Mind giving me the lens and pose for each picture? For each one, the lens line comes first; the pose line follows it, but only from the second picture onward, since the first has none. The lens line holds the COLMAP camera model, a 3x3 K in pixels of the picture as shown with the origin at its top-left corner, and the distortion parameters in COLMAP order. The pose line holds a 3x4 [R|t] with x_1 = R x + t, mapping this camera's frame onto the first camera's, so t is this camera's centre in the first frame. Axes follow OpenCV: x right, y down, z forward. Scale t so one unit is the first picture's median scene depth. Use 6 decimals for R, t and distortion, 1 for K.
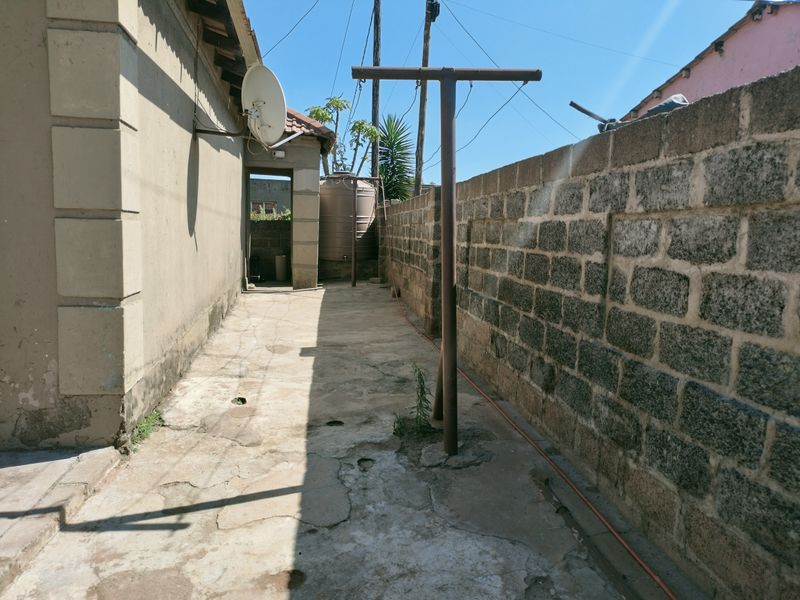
lens RADIAL K [[606.1, 0, 400.0], [0, 606.1, 300.0], [0, 0, 1]] dist [0.000909, 0.008435]
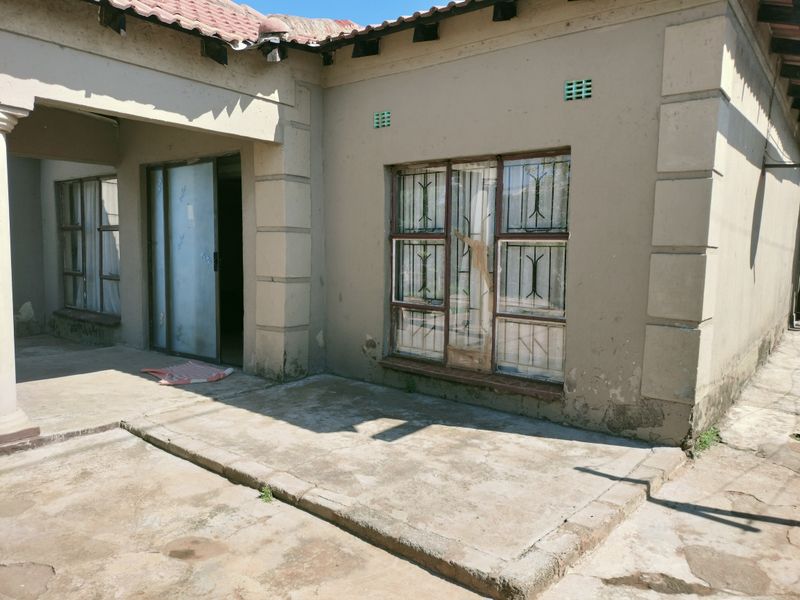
lens RADIAL K [[606.1, 0, 400.0], [0, 606.1, 300.0], [0, 0, 1]] dist [0.000909, 0.008435]
pose [[0.692012, 0.053518, -0.719900, -0.022187], [-0.088881, 0.995977, -0.011396, 0.019656], [0.716394, 0.071872, 0.693984, -0.217249]]
